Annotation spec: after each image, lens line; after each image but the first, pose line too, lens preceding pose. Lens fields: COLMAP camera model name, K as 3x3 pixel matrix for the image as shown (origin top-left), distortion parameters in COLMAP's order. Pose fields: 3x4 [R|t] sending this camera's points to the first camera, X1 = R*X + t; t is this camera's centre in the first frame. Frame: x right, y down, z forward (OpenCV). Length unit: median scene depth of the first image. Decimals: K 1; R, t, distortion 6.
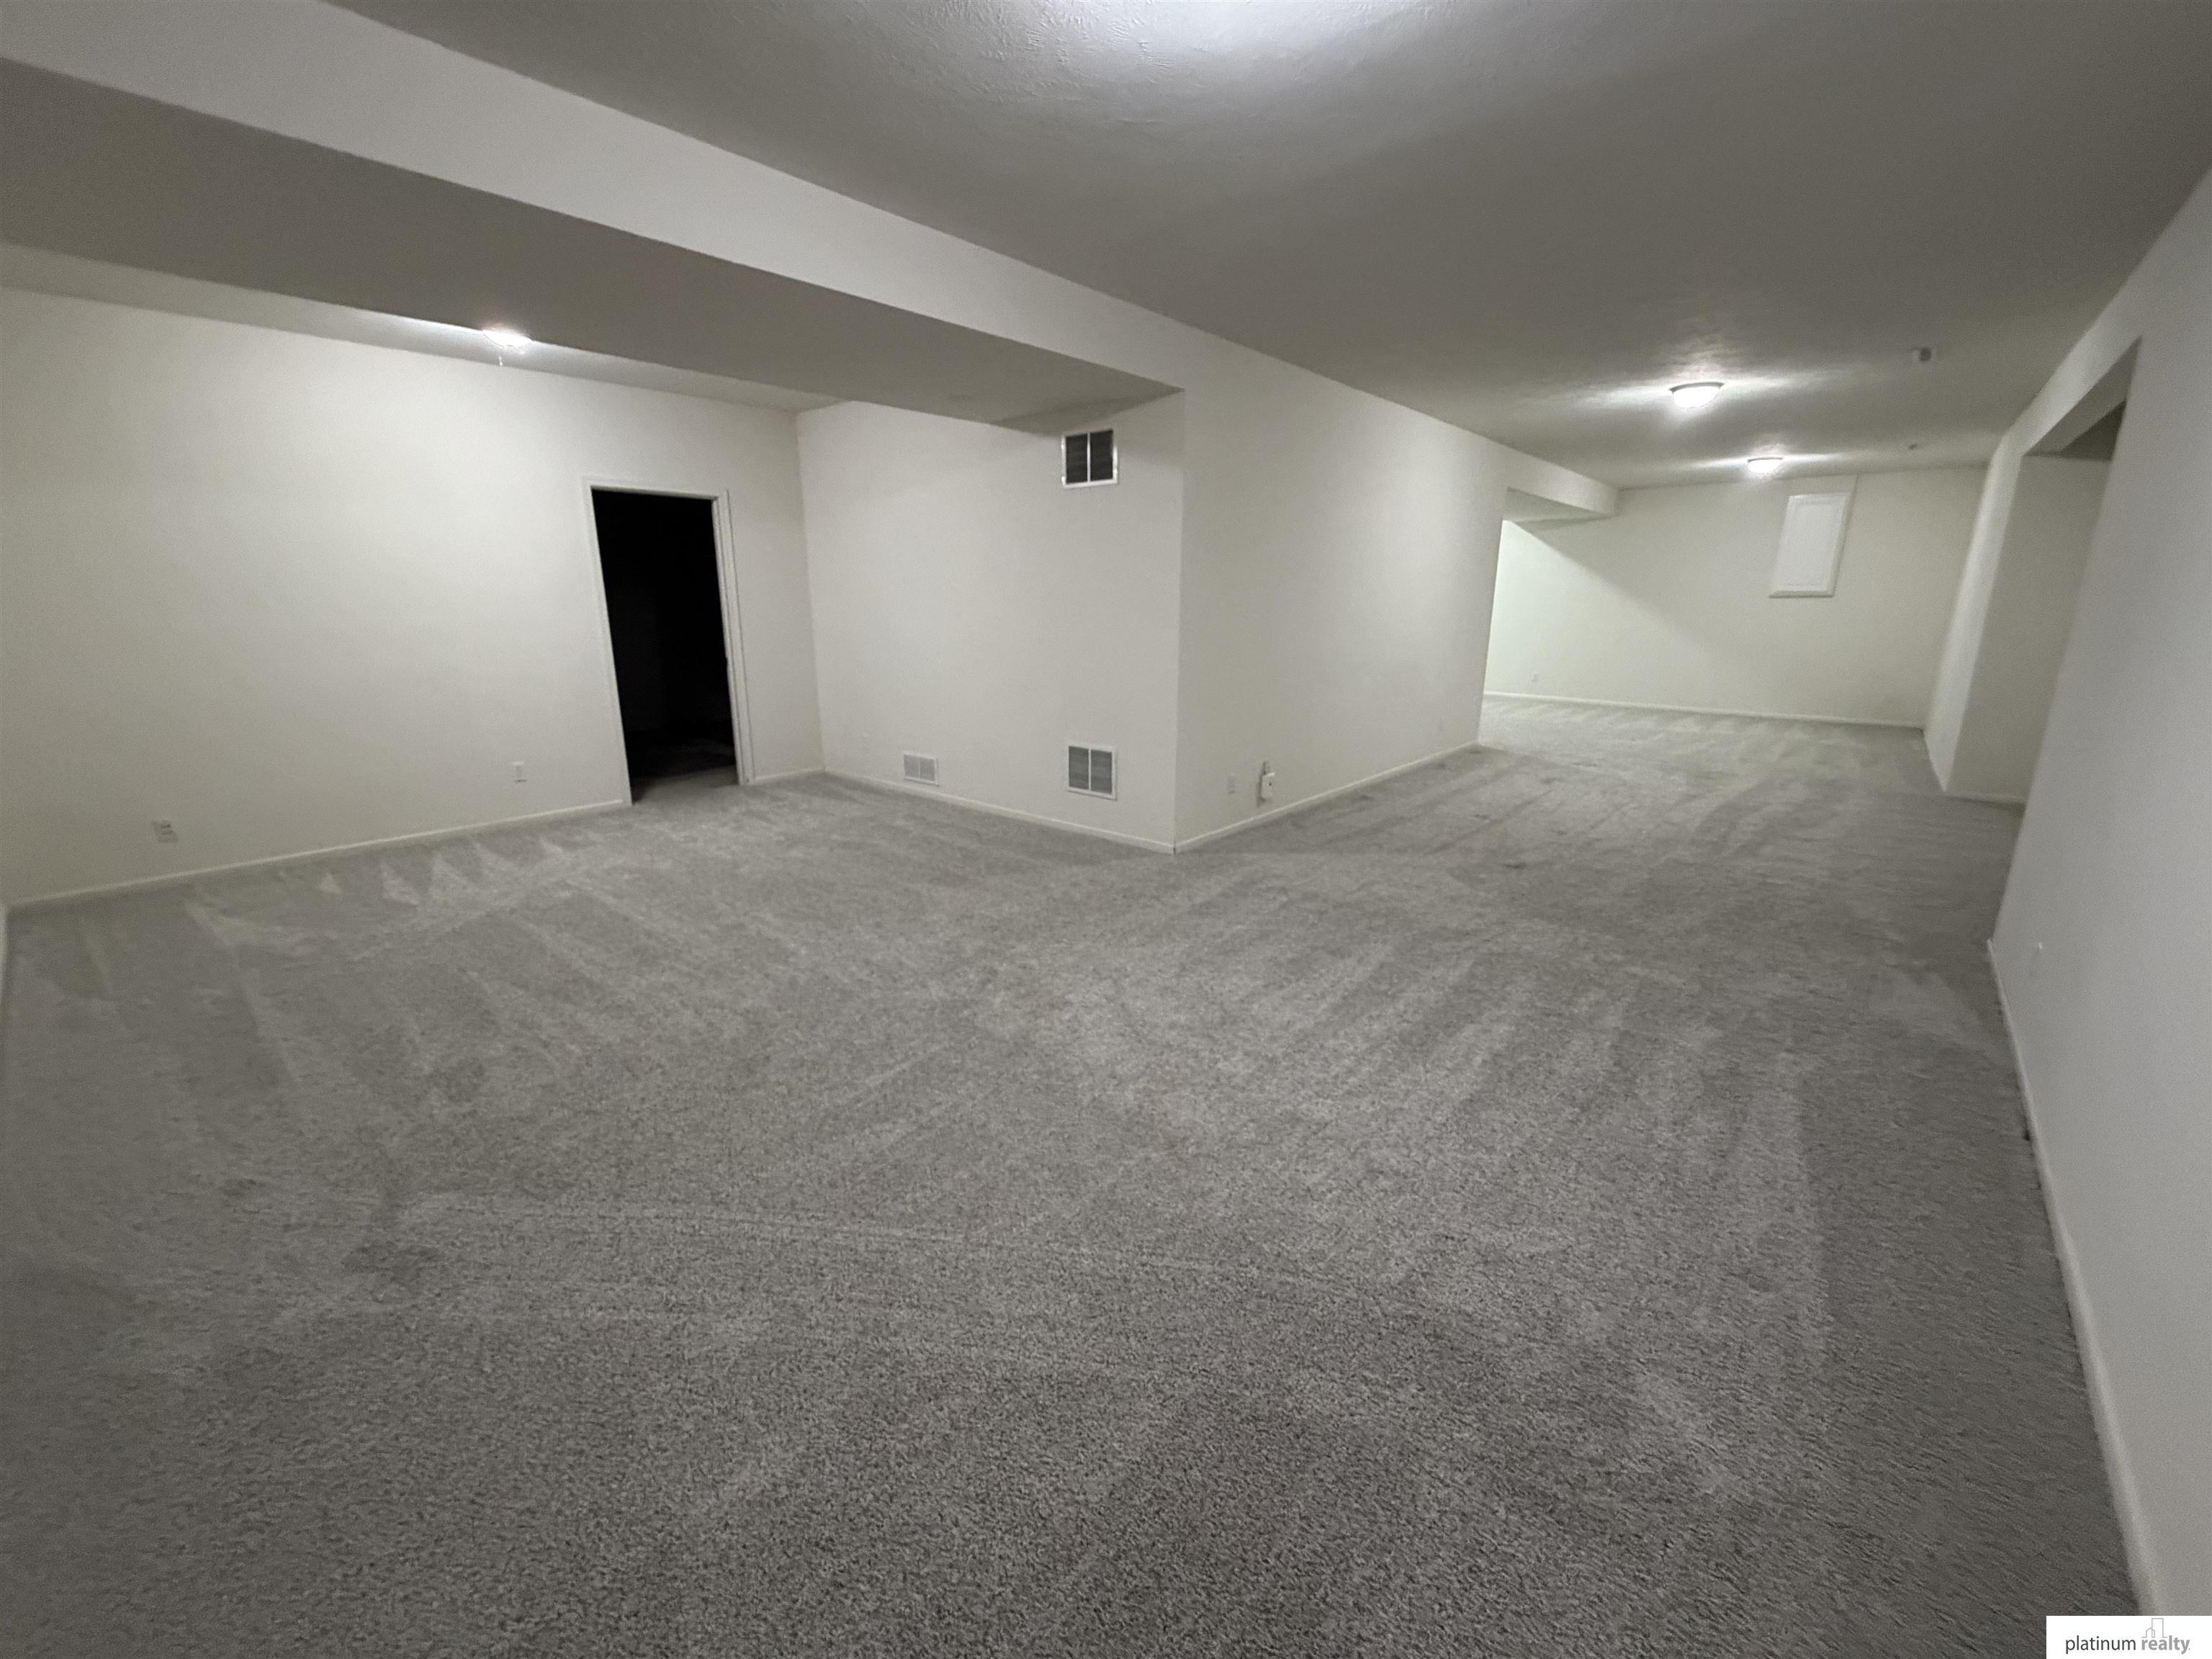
lens RADIAL K [[879.9, 0, 1098.2], [0, 879.9, 831.9], [0, 0, 1]] dist [0.000032, -0.000251]
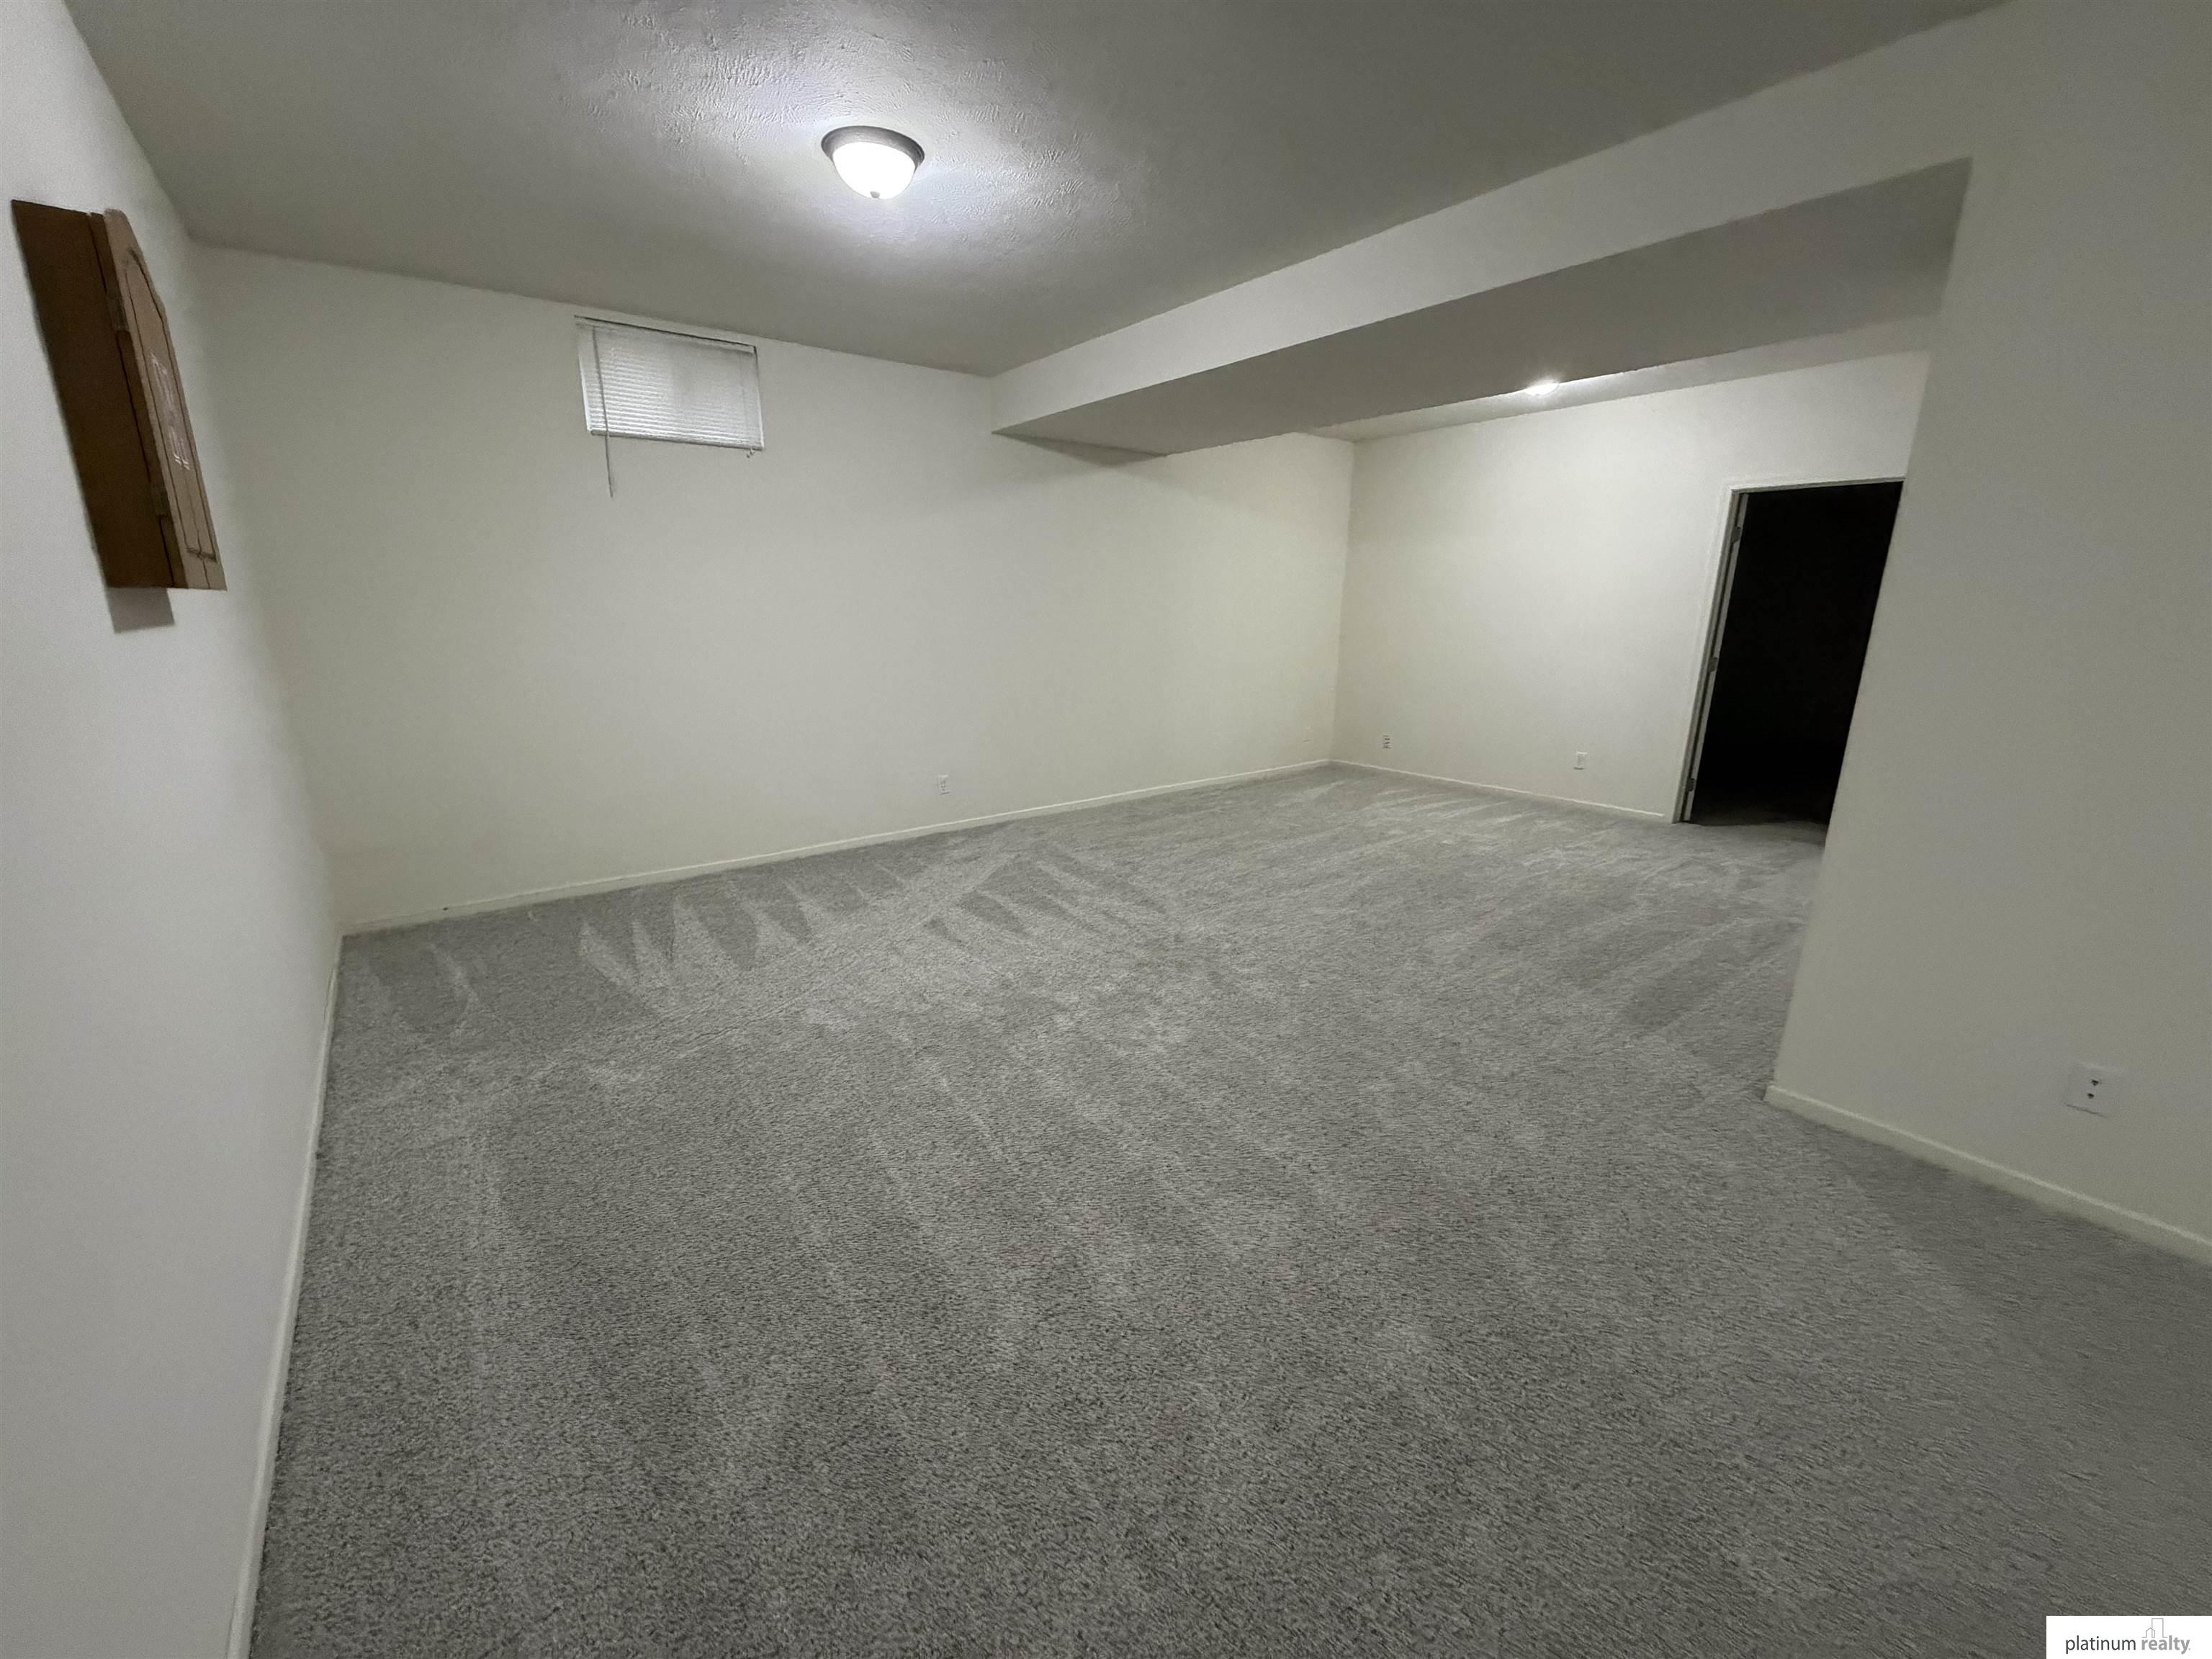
lens RADIAL K [[879.9, 0, 1098.2], [0, 879.9, 831.9], [0, 0, 1]] dist [0.000032, -0.000251]
pose [[-0.181279, 0.246540, -0.952027, 0.685104], [-0.267841, 0.919094, 0.289012, -0.182404], [0.946255, 0.307384, -0.100579, 0.699832]]
